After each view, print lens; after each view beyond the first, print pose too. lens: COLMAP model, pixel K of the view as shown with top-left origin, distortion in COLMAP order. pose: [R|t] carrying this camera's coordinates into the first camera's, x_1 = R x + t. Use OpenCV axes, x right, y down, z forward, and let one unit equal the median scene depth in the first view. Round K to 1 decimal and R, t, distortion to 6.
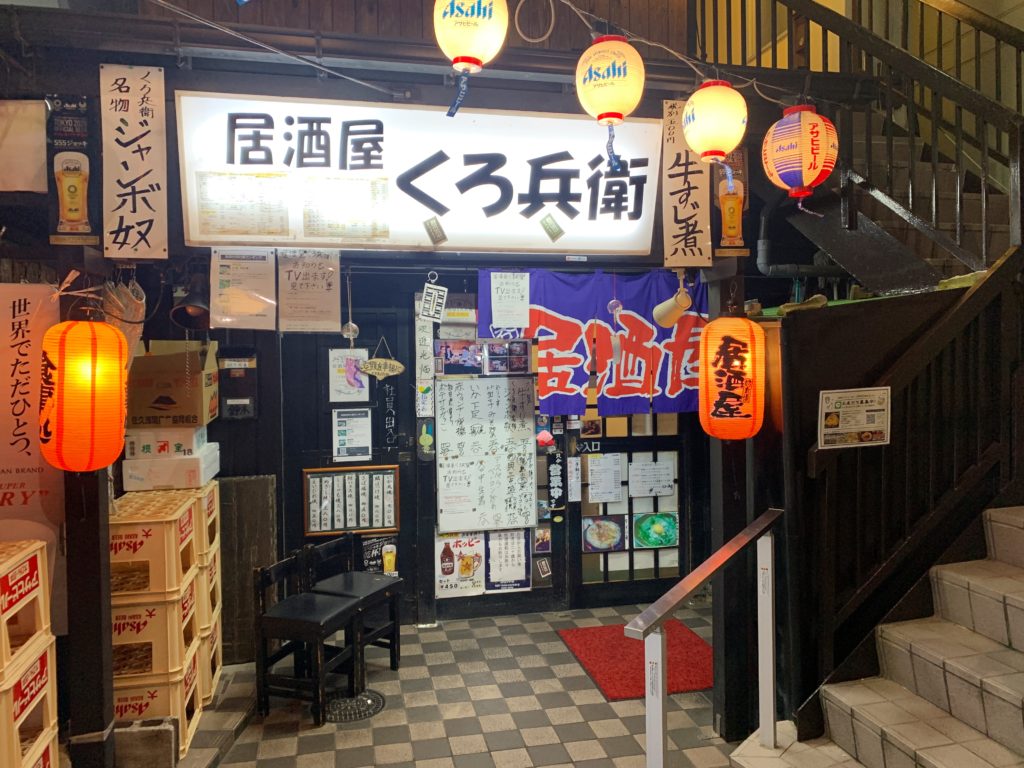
lens RADIAL K [[781.0, 0, 512.0], [0, 781.0, 384.0], [0, 0, 1]] dist [0.055877, -0.000897]
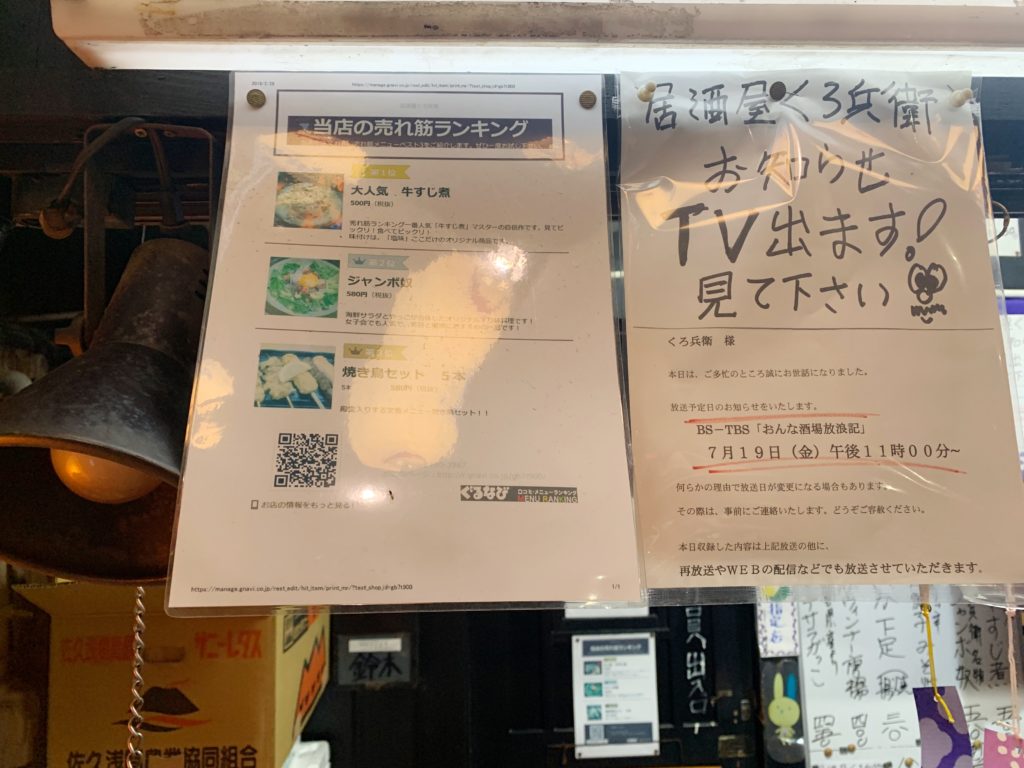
lens RADIAL K [[781.0, 0, 512.0], [0, 781.0, 384.0], [0, 0, 1]] dist [0.055877, -0.000897]
pose [[0.986307, -0.025198, -0.162985, -0.185272], [0.004700, 0.992152, -0.124950, -0.055149], [0.164854, 0.122473, 0.978685, 0.530155]]
